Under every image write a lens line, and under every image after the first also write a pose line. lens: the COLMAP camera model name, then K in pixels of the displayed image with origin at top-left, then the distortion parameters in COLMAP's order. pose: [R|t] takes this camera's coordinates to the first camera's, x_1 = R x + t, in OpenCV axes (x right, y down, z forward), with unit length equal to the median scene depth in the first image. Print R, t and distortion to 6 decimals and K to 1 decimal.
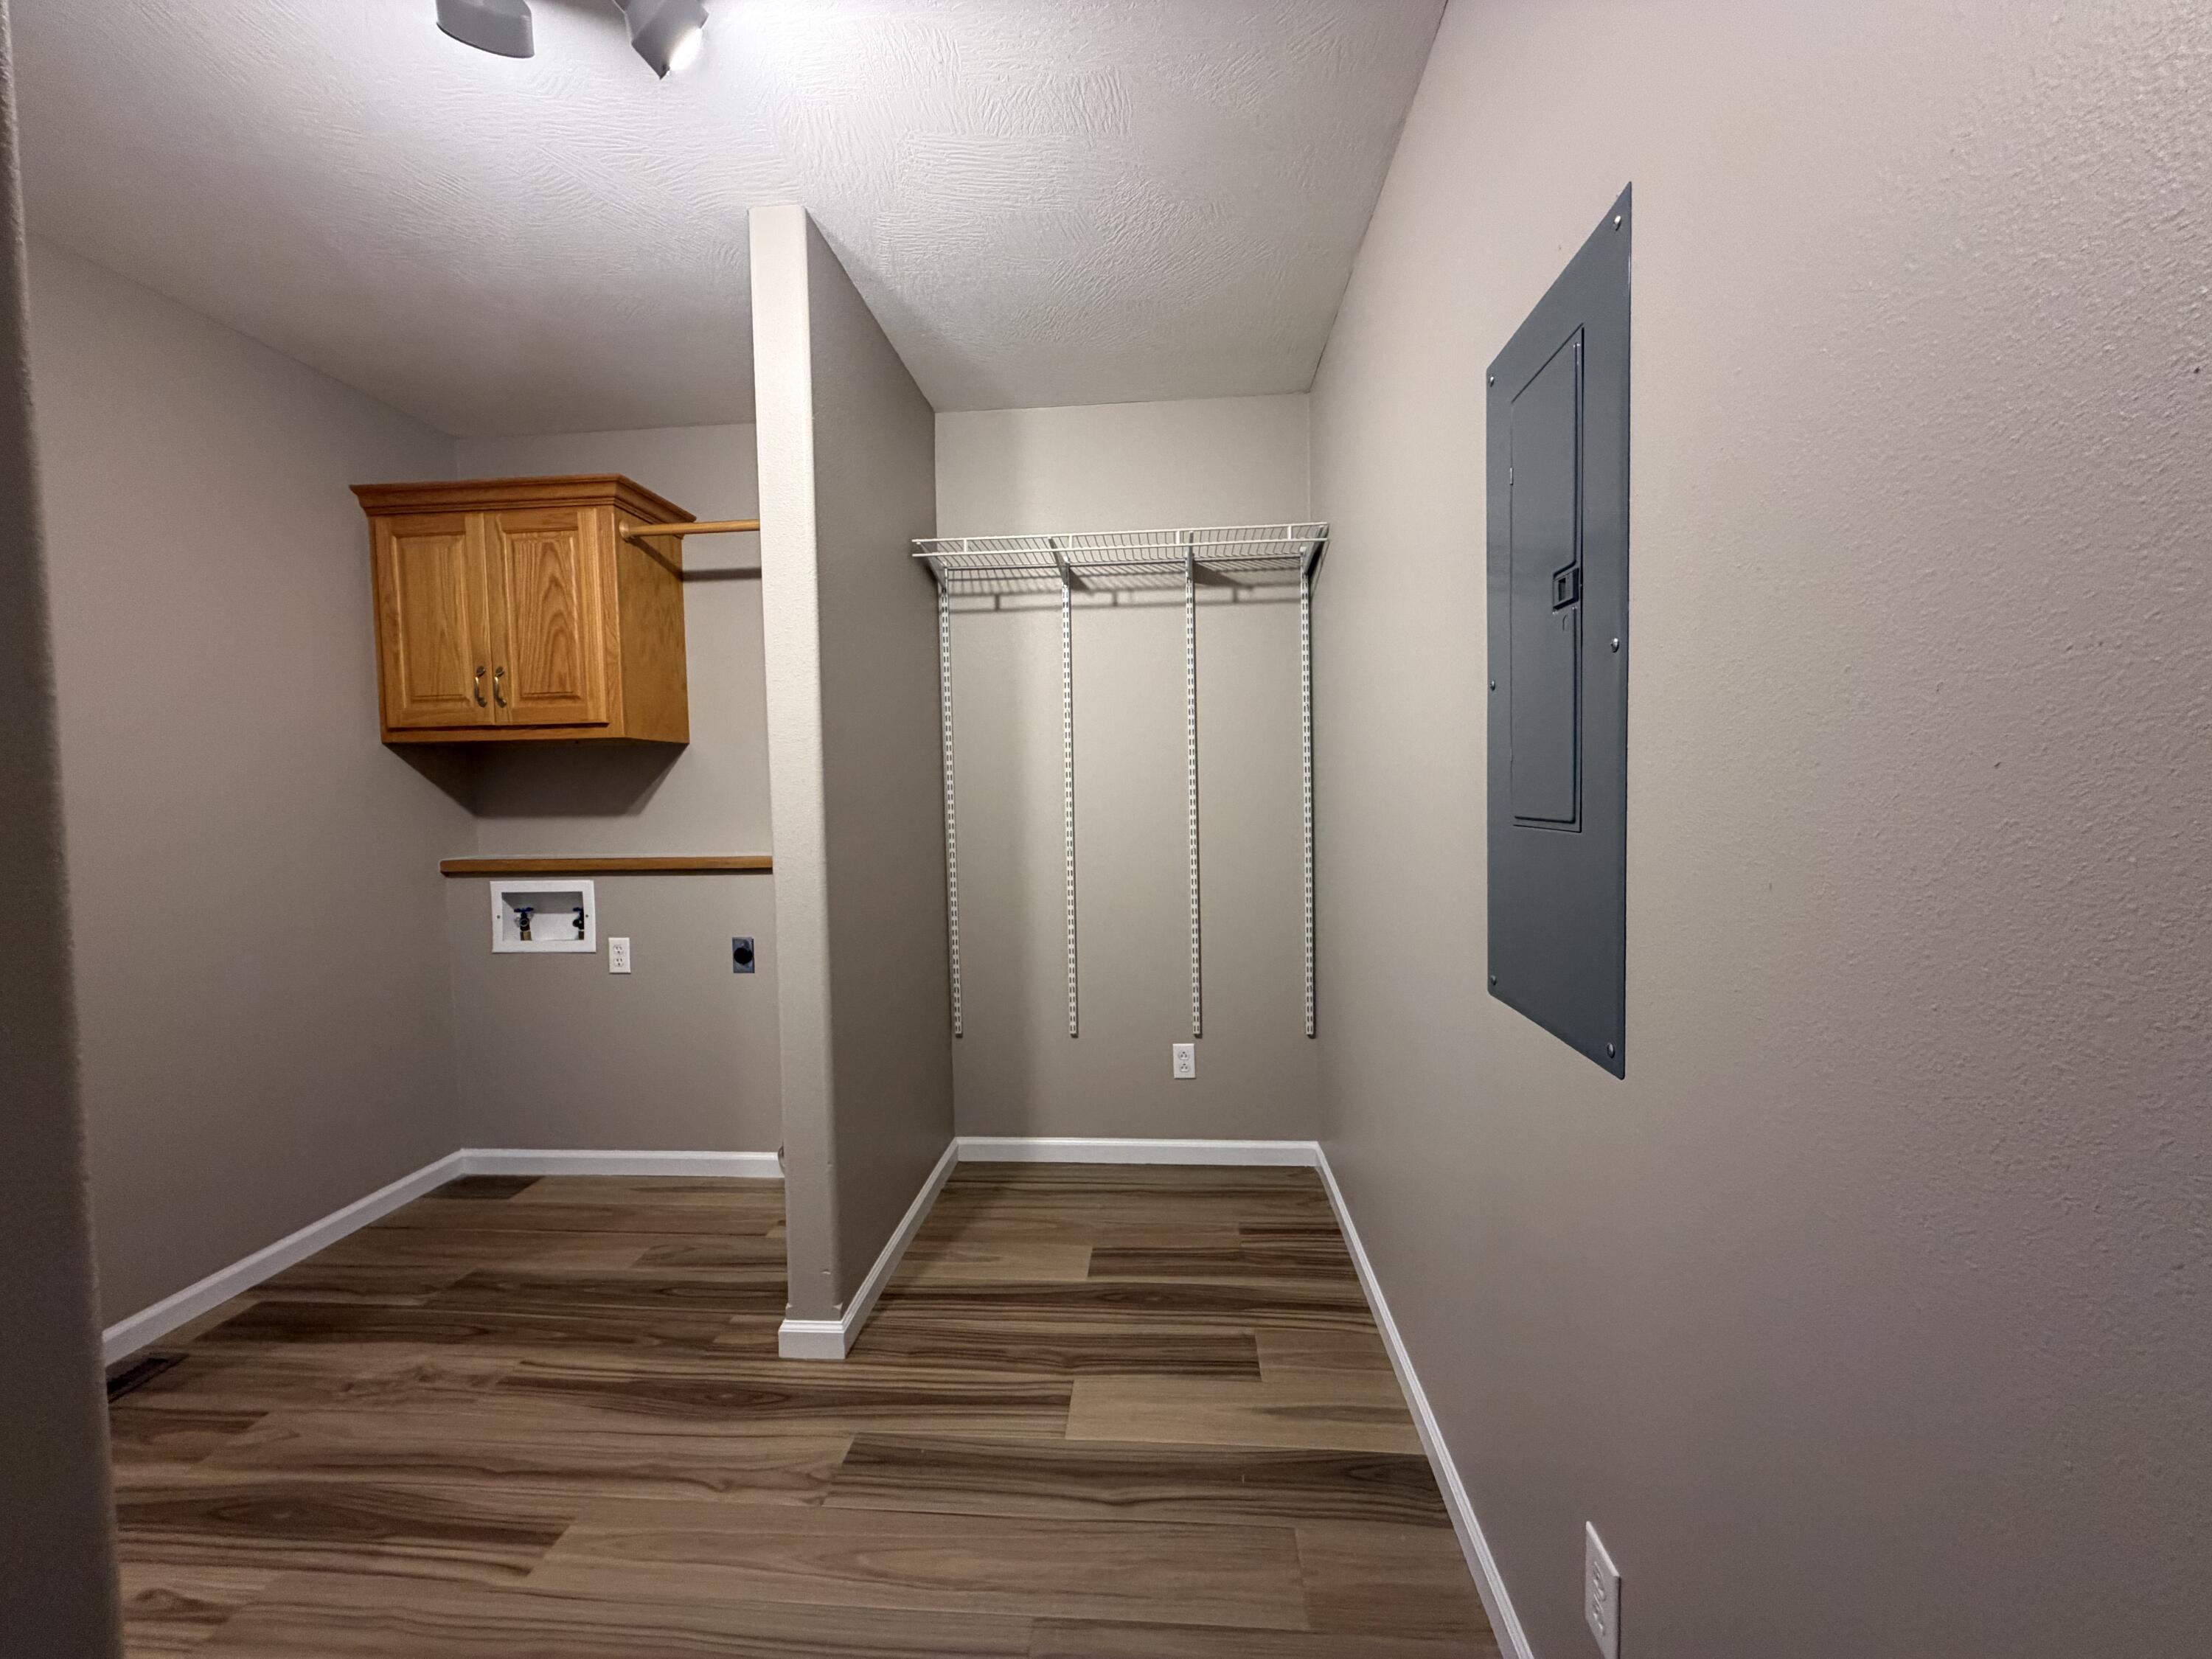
lens RADIAL K [[883.6, 0, 1103.7], [0, 883.6, 829.2], [0, 0, 1]] dist [0.000720, -0.000023]
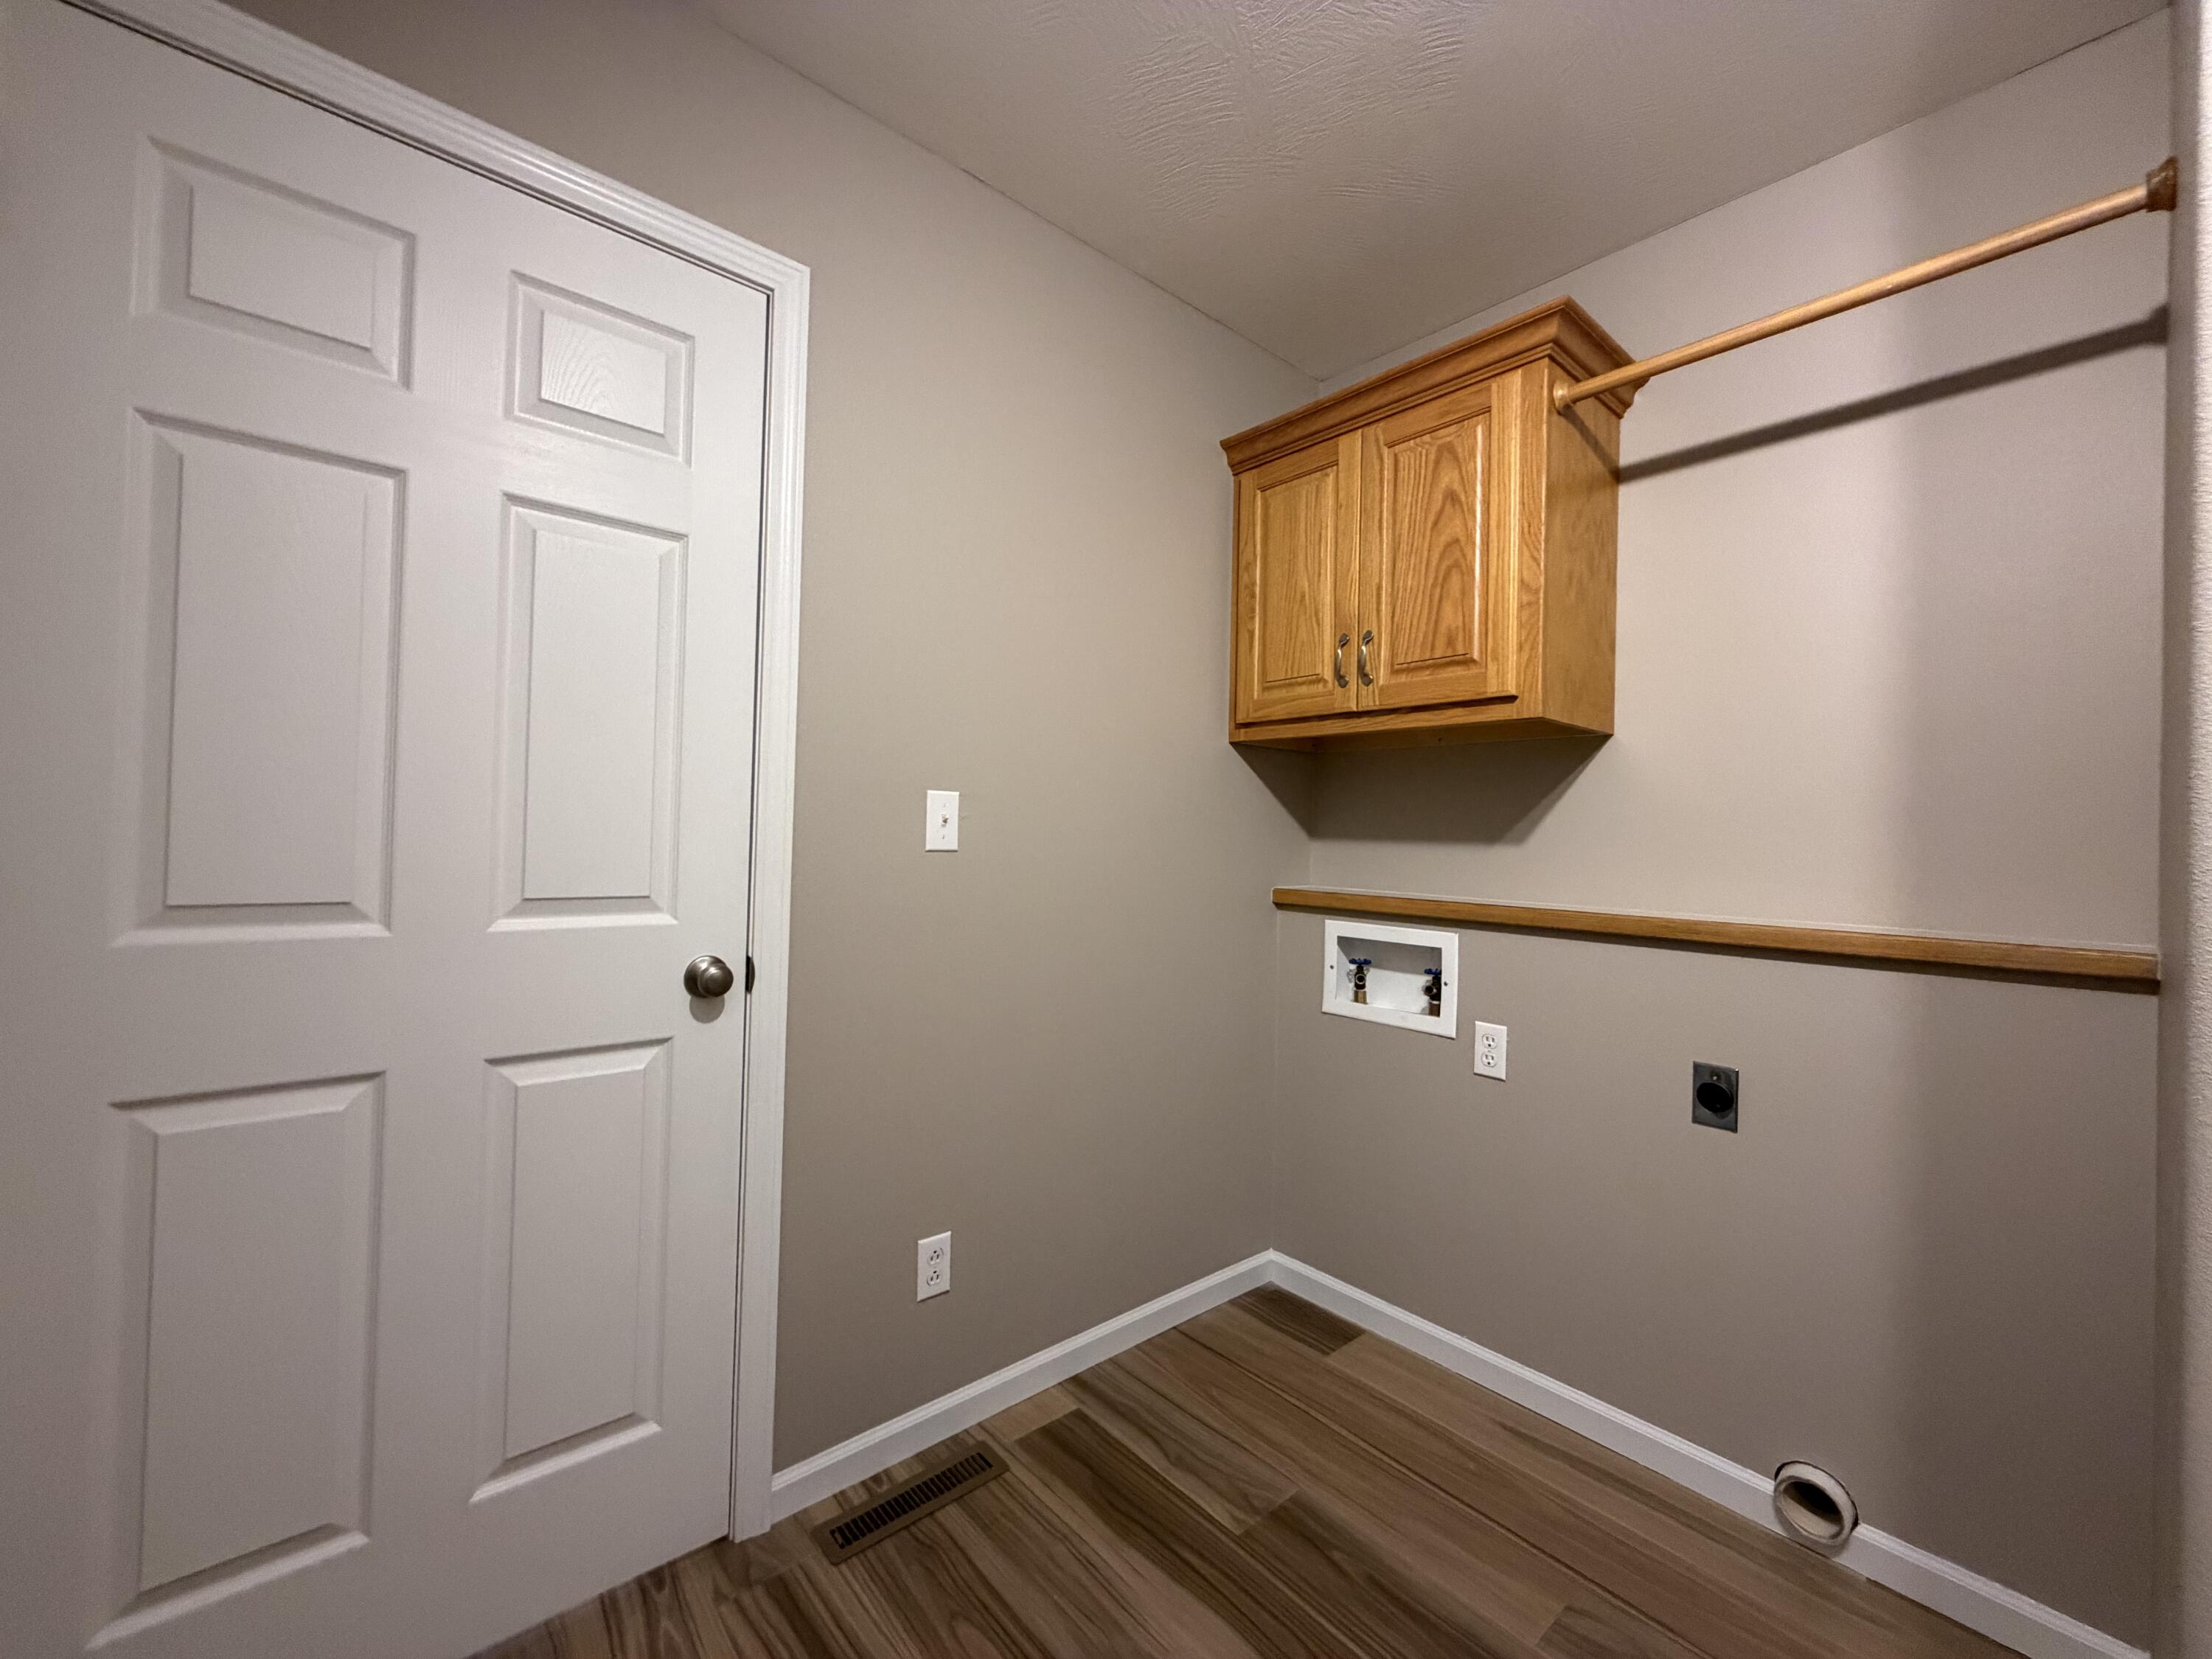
lens RADIAL K [[883.6, 0, 1103.7], [0, 883.6, 829.2], [0, 0, 1]] dist [0.000720, -0.000023]
pose [[0.712375, 0.031107, -0.701109, -0.318768], [-0.070080, 0.997177, -0.026962, 0.015480], [0.698291, 0.068341, 0.712544, 0.334175]]
